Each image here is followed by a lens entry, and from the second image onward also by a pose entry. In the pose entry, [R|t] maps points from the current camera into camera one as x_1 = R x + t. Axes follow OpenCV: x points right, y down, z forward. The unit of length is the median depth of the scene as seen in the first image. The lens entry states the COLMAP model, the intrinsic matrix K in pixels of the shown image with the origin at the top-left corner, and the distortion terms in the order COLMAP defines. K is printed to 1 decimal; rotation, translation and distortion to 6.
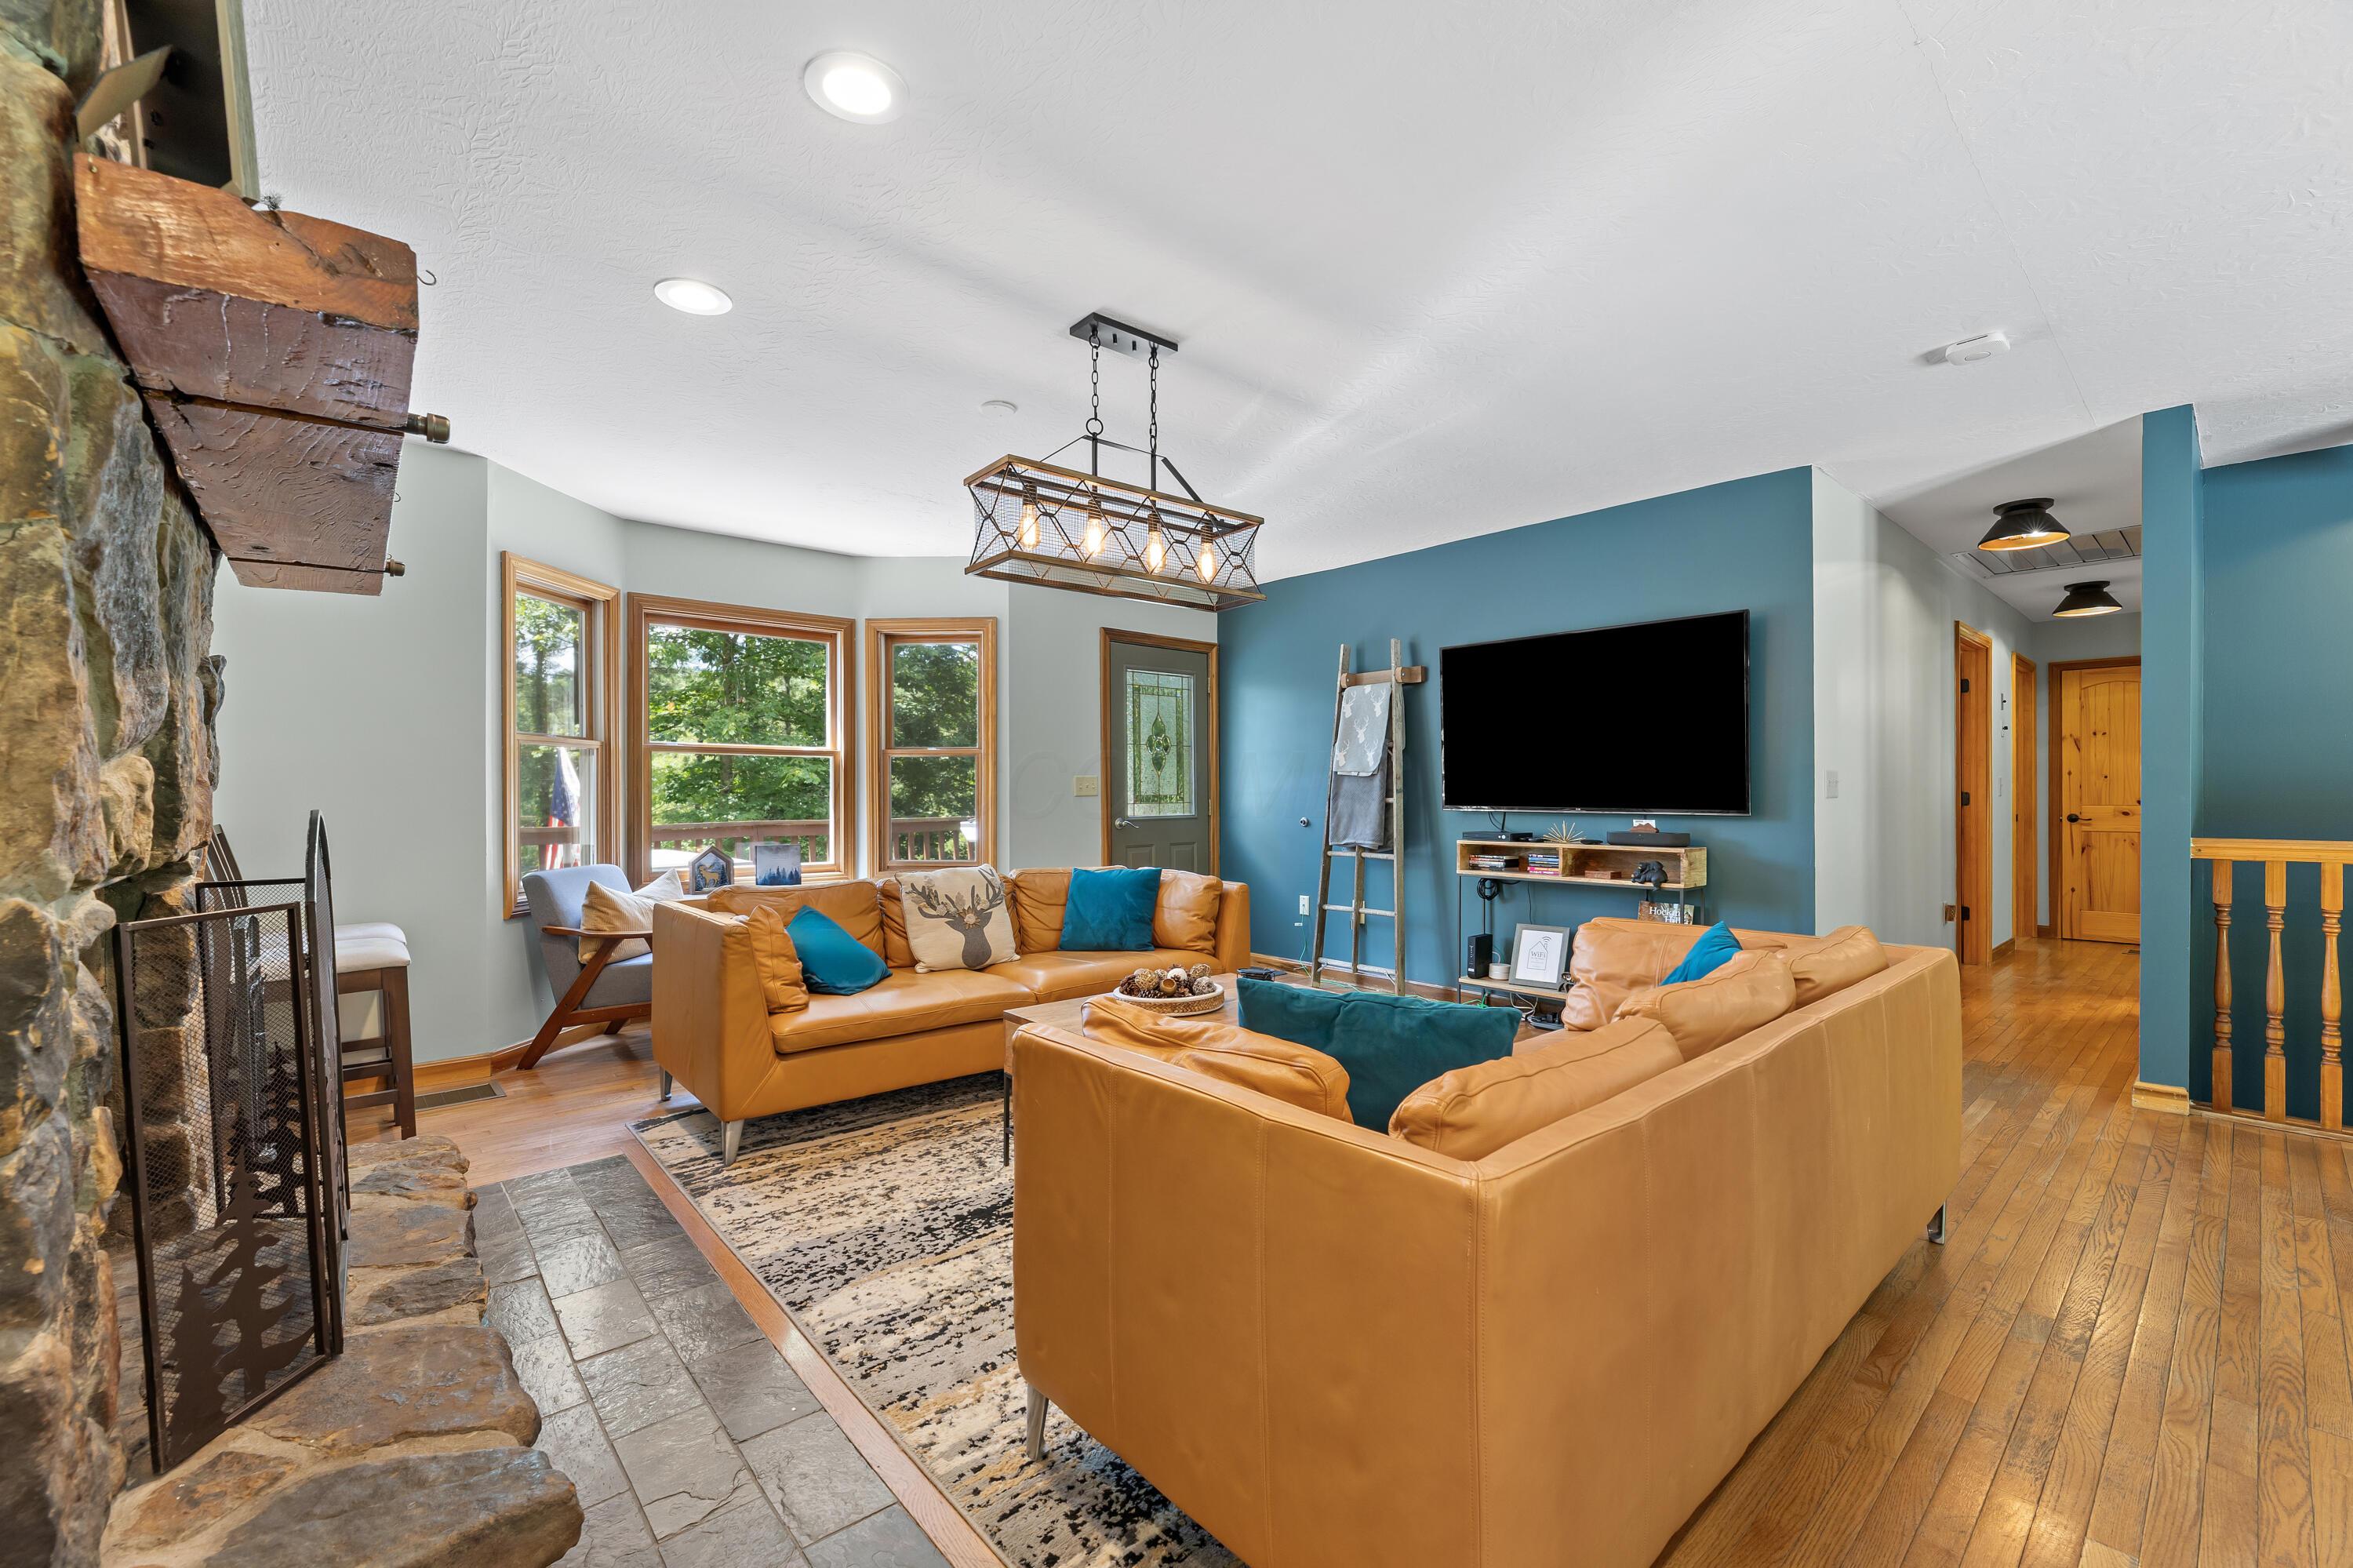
lens RADIAL K [[970.1, 0, 1171.2], [0, 970.1, 800.0], [0, 0, 1]] dist [-0.001897, 0.000378]
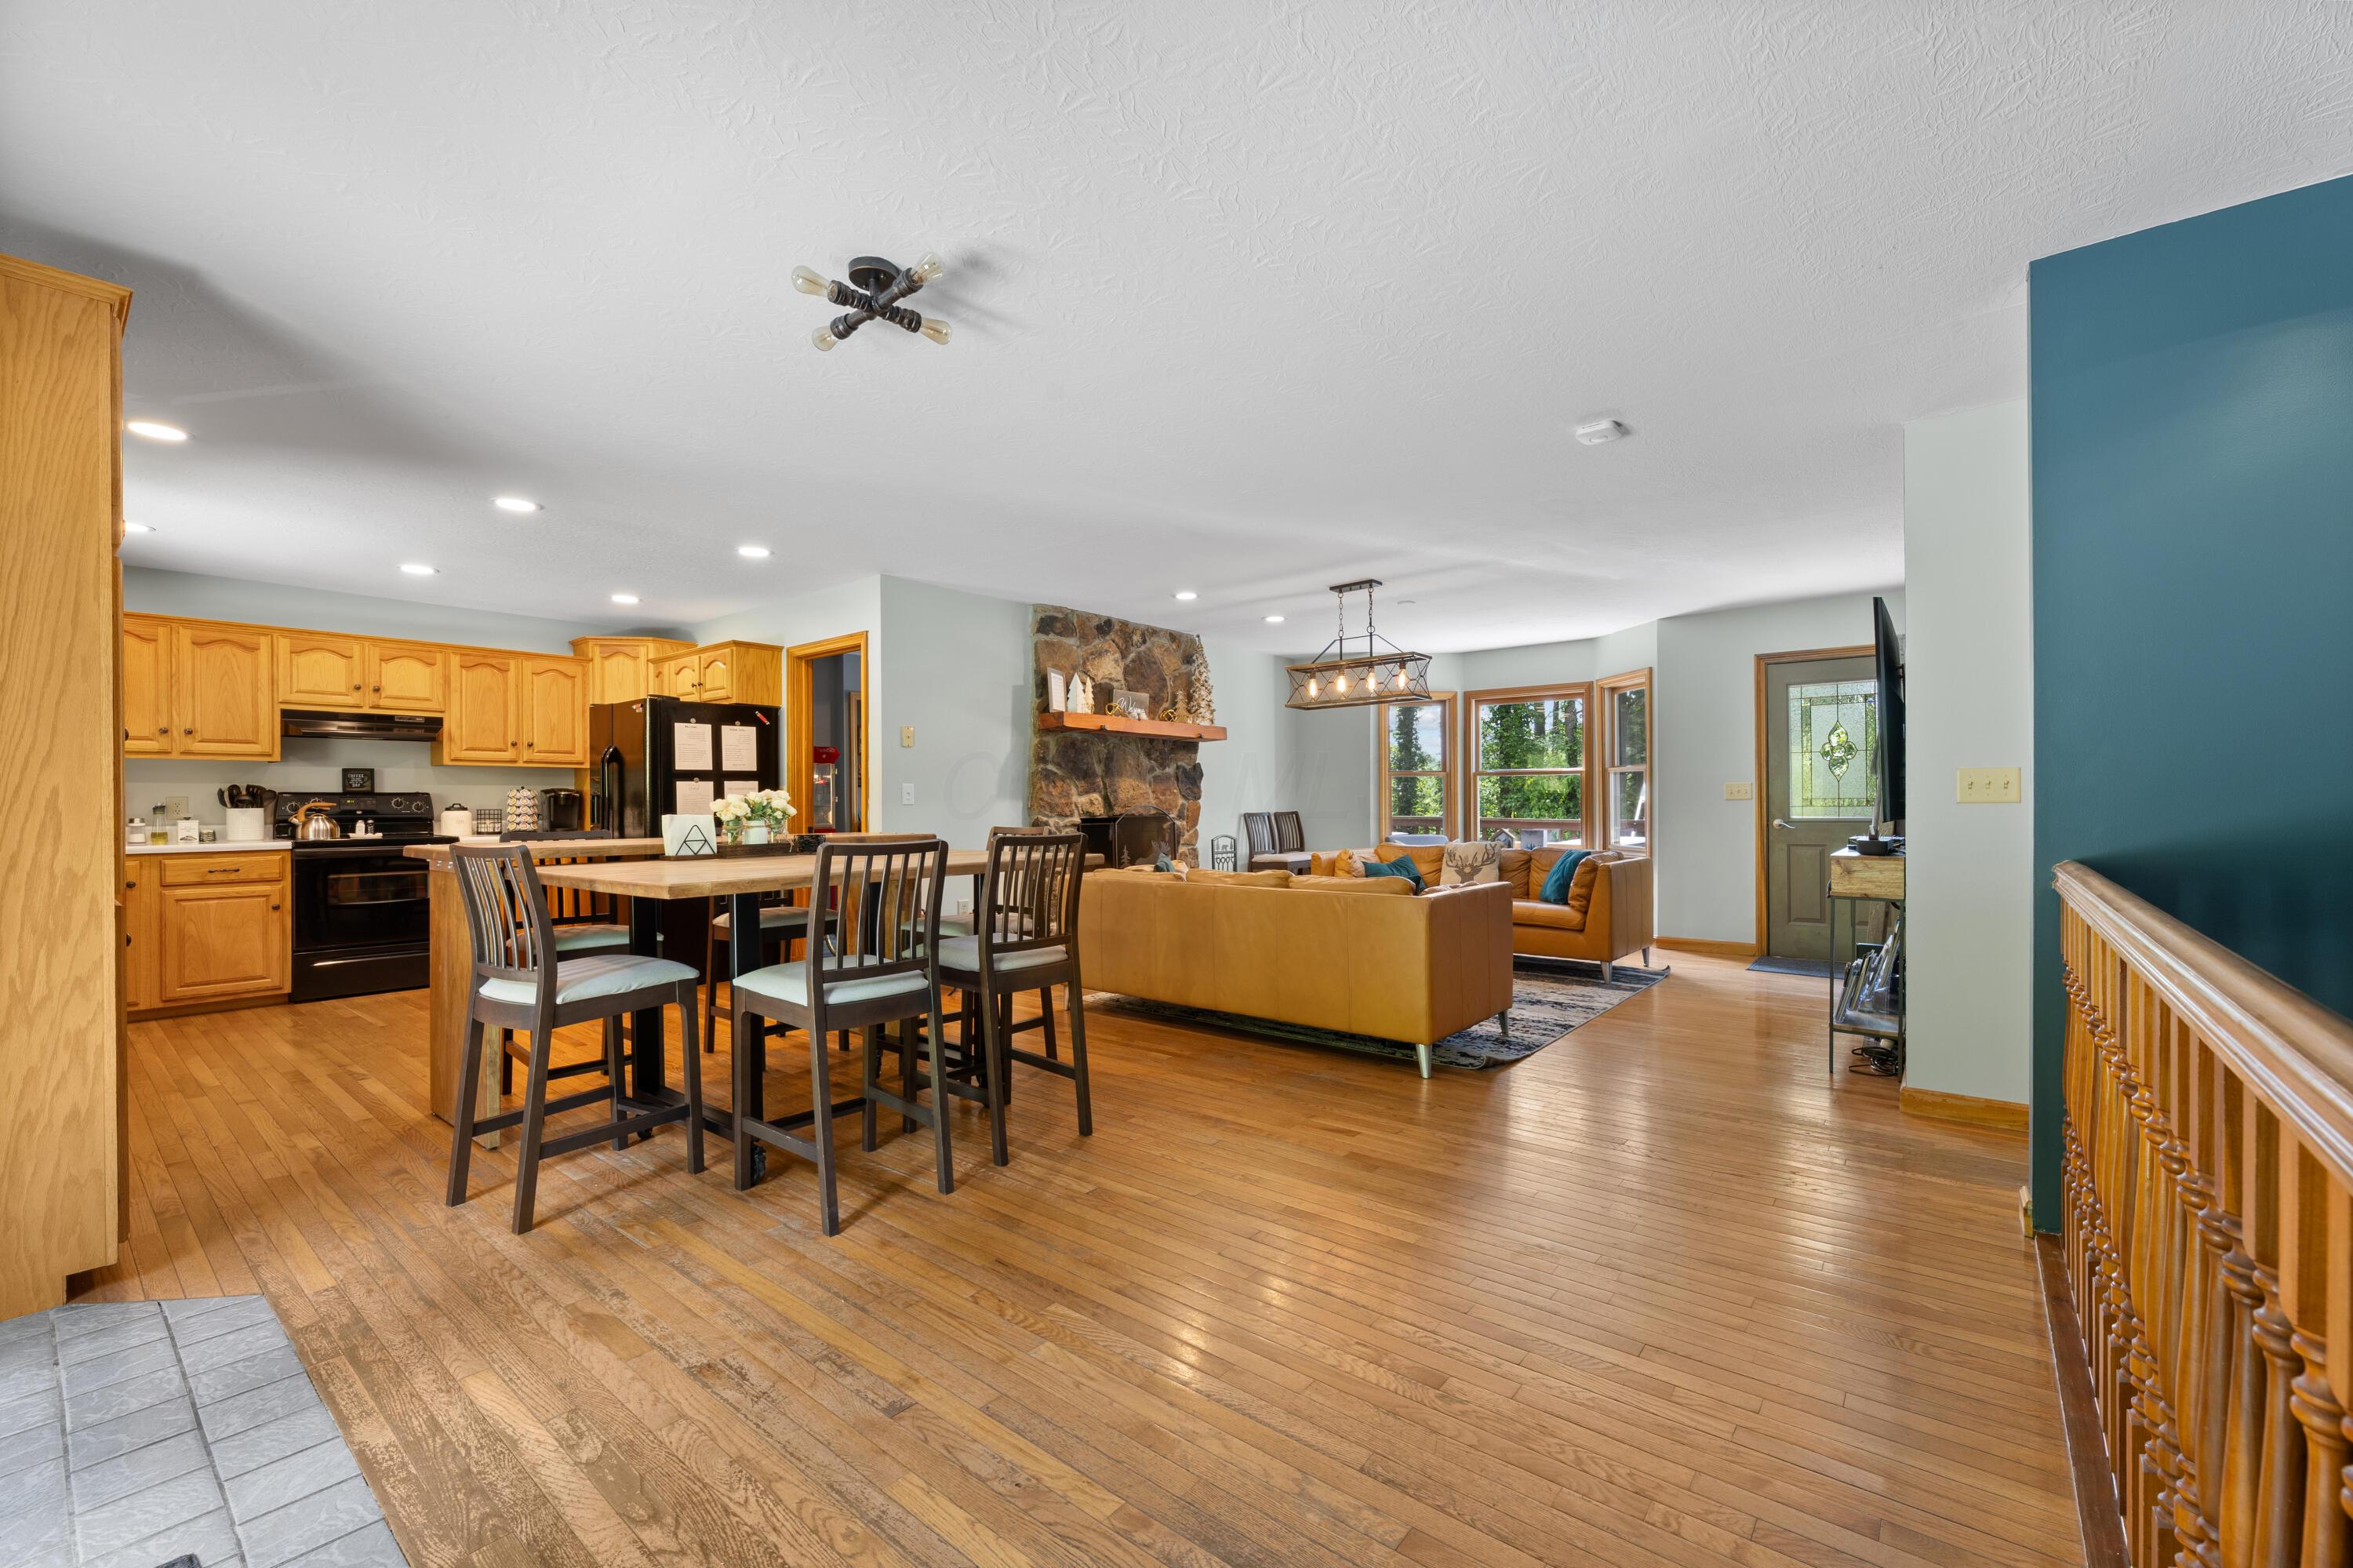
lens RADIAL K [[970.1, 0, 1221.7], [0, 970.1, 808.5], [0, 0, 1]] dist [-0.001897, 0.000378]
pose [[0.174262, 0.009274, -0.984656, 1.041596], [-0.004342, 0.999953, 0.008650, 0.000263], [0.984690, 0.002768, 0.174294, 0.170066]]
